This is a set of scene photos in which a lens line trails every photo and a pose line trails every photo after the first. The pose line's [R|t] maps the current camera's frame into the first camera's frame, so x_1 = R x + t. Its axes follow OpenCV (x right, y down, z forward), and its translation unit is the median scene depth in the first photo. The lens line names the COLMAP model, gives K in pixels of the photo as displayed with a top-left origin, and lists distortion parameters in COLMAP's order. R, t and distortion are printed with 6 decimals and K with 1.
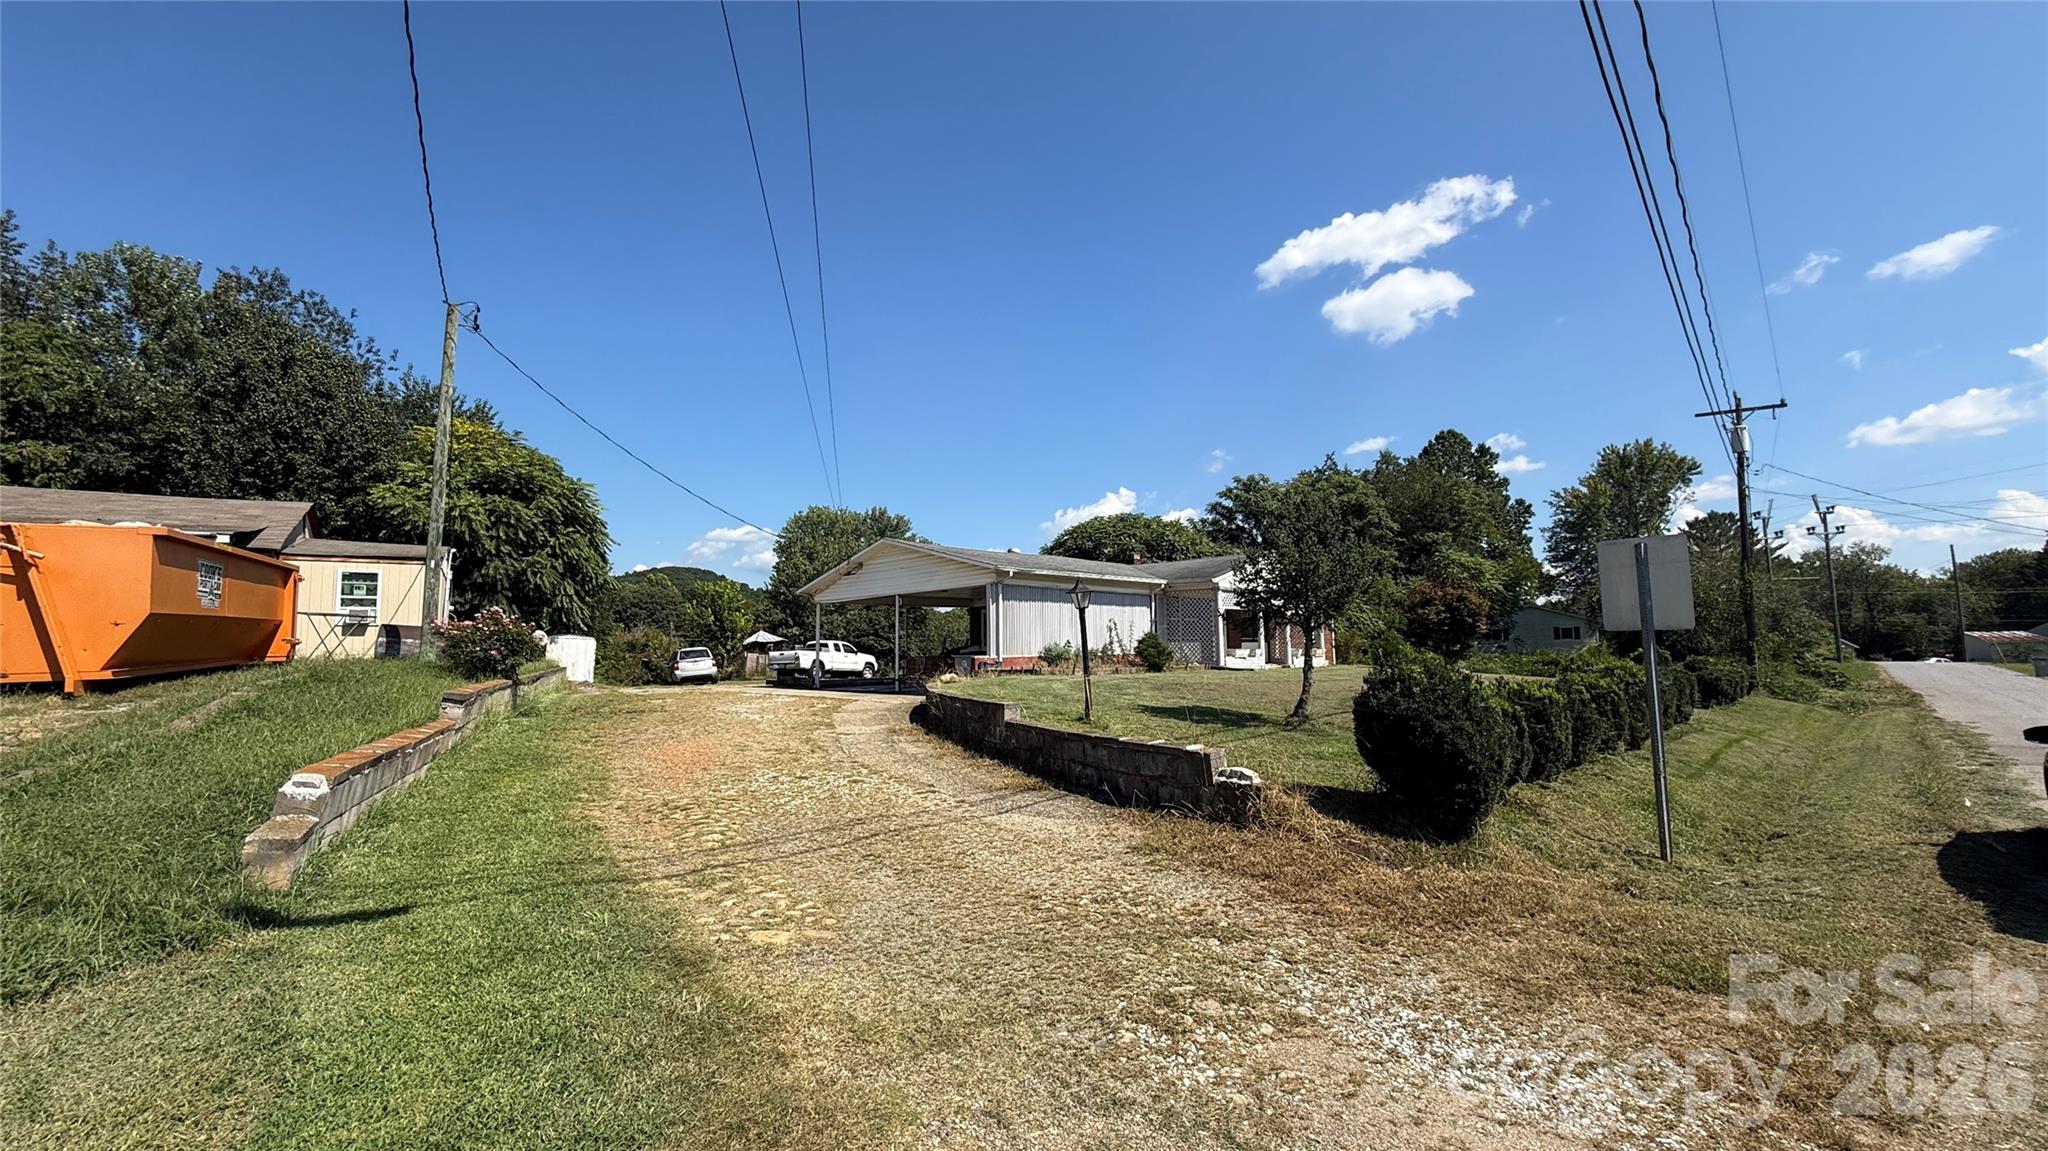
lens RADIAL K [[818.3, 0, 1025.7], [0, 818.3, 573.9], [0, 0, 1]] dist [0.001741, 0.000723]
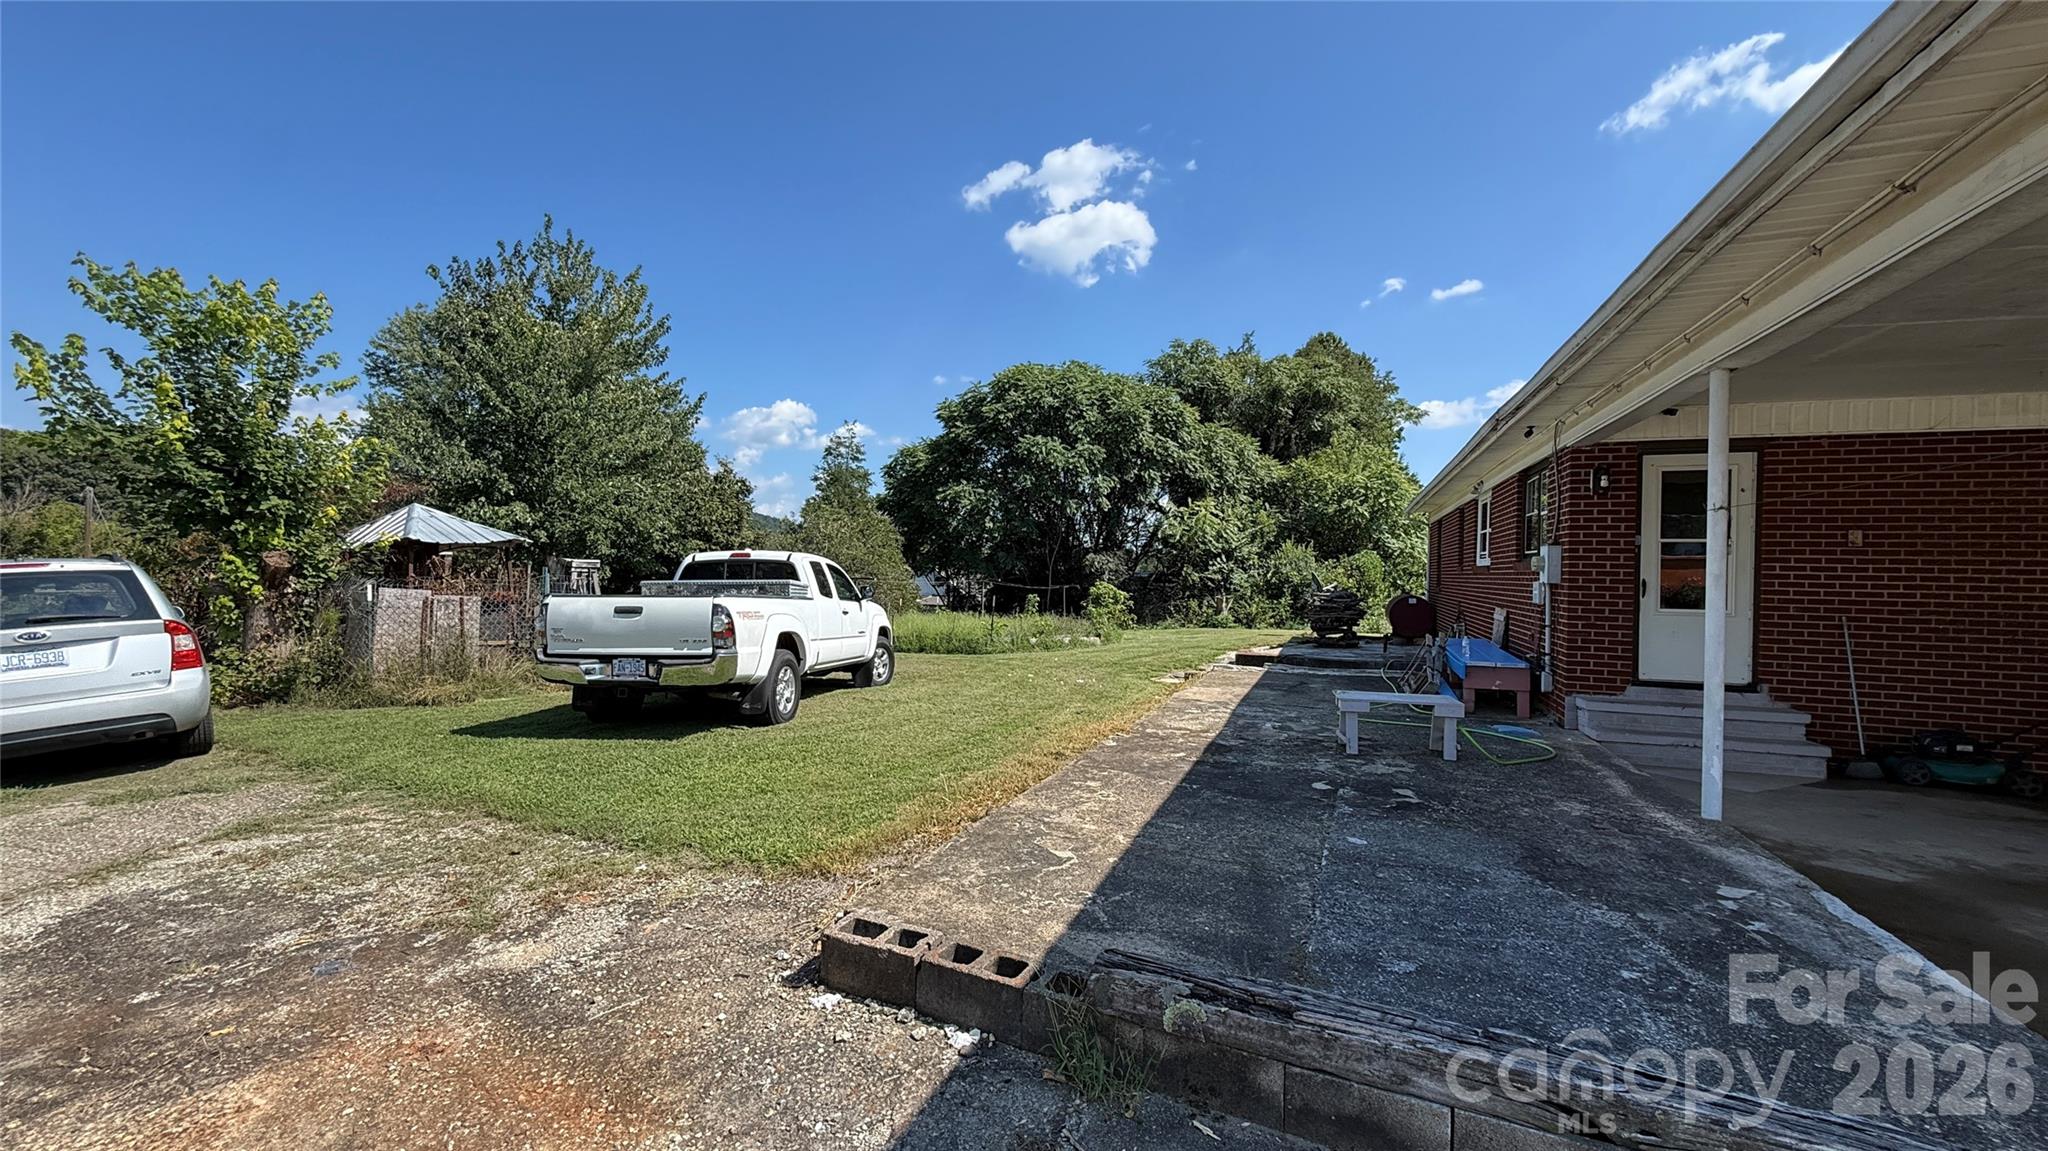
lens RADIAL K [[818.3, 0, 1032.3], [0, 818.3, 556.8], [0, 0, 1]] dist [0.001741, 0.000723]
pose [[0.912084, 0.037791, 0.408259, -0.286424], [-0.070645, 0.995336, 0.065692, 0.063639], [-0.403872, -0.088759, 0.910500, 0.766284]]
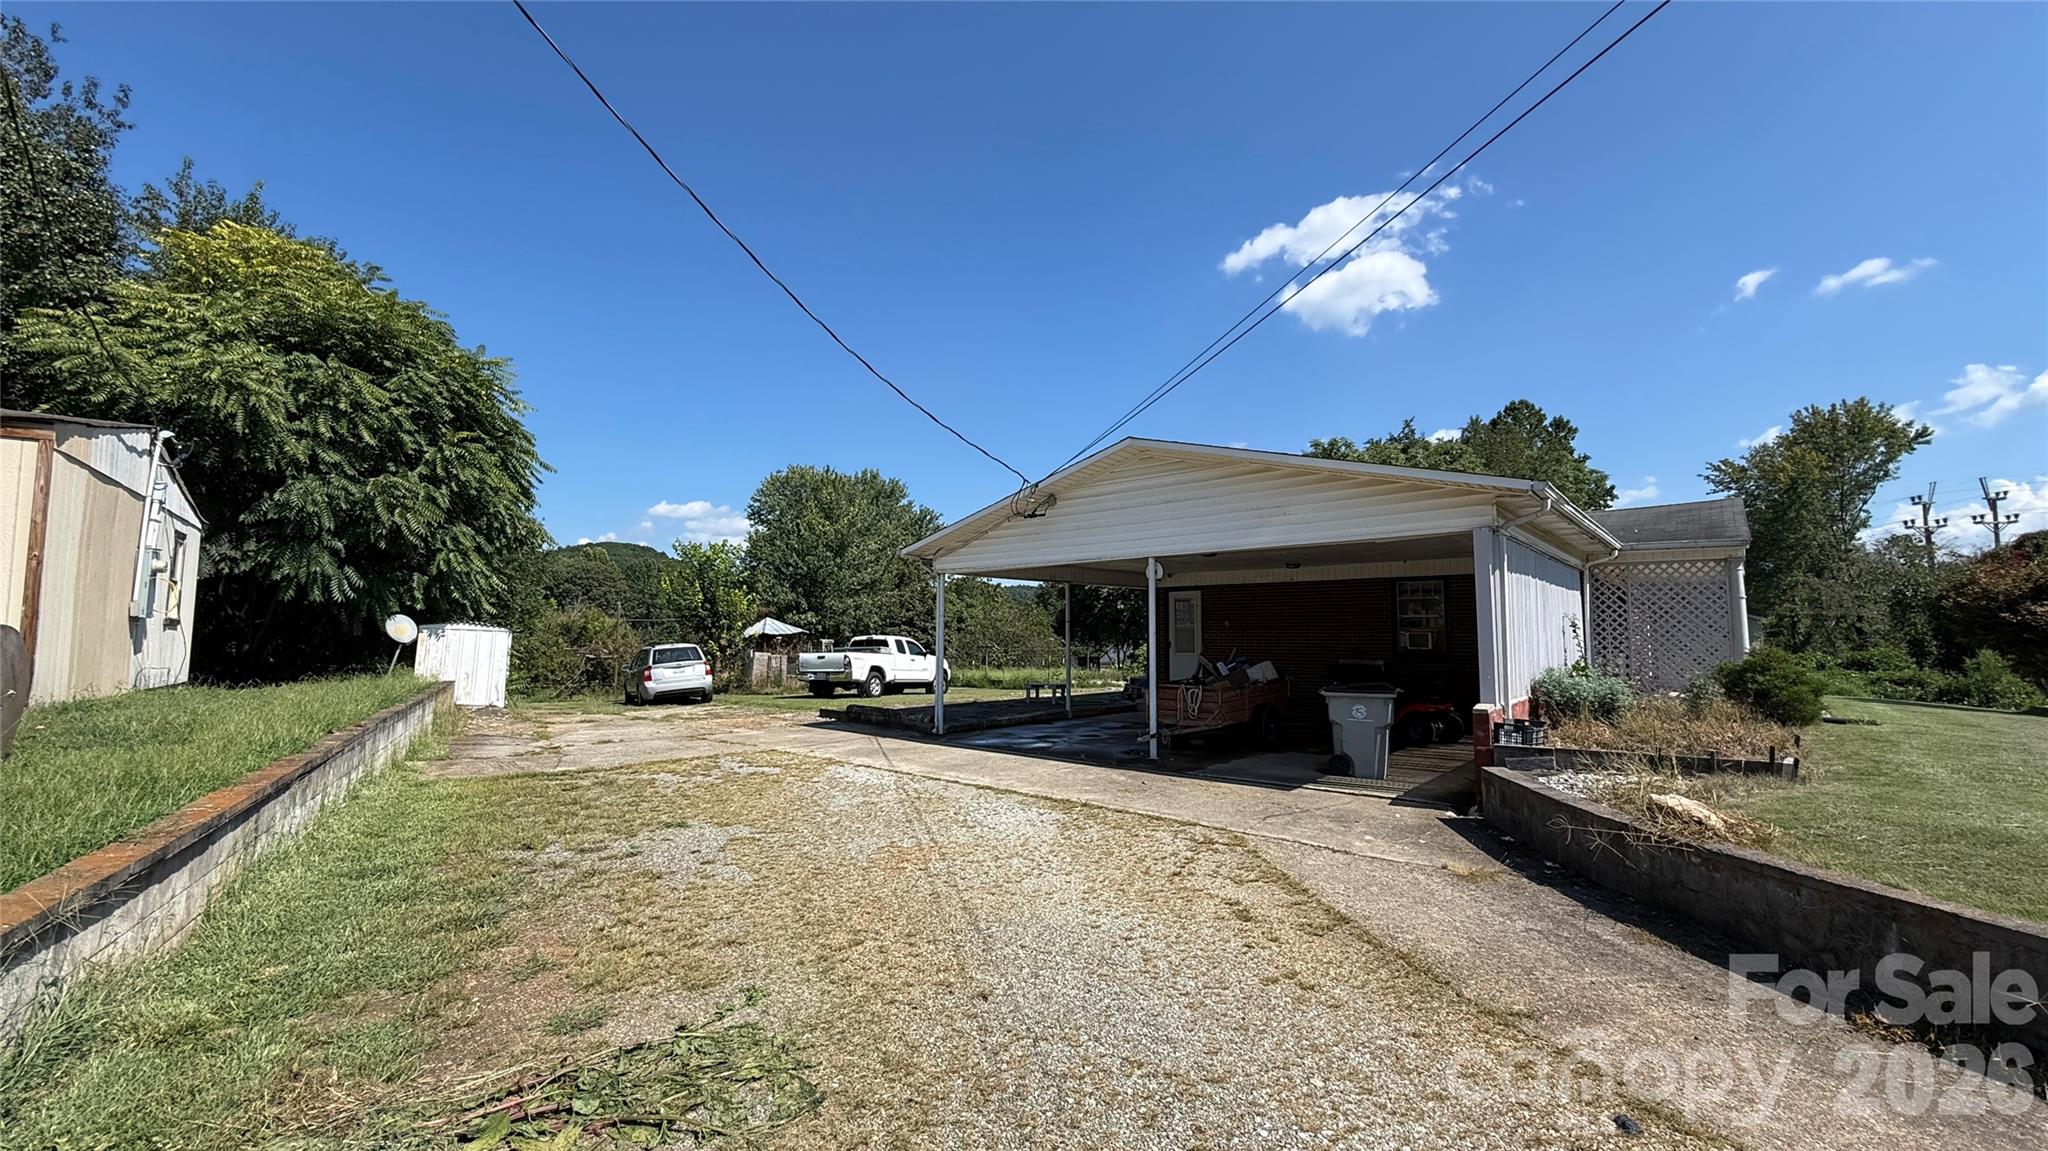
lens RADIAL K [[818.3, 0, 1030.6], [0, 818.3, 569.1], [0, 0, 1]] dist [0.001741, 0.000723]
pose [[0.997281, 0.020313, 0.070836, -0.181539], [-0.021208, 0.999704, 0.011900, 0.019529], [-0.070573, -0.013370, 0.997417, 0.360037]]
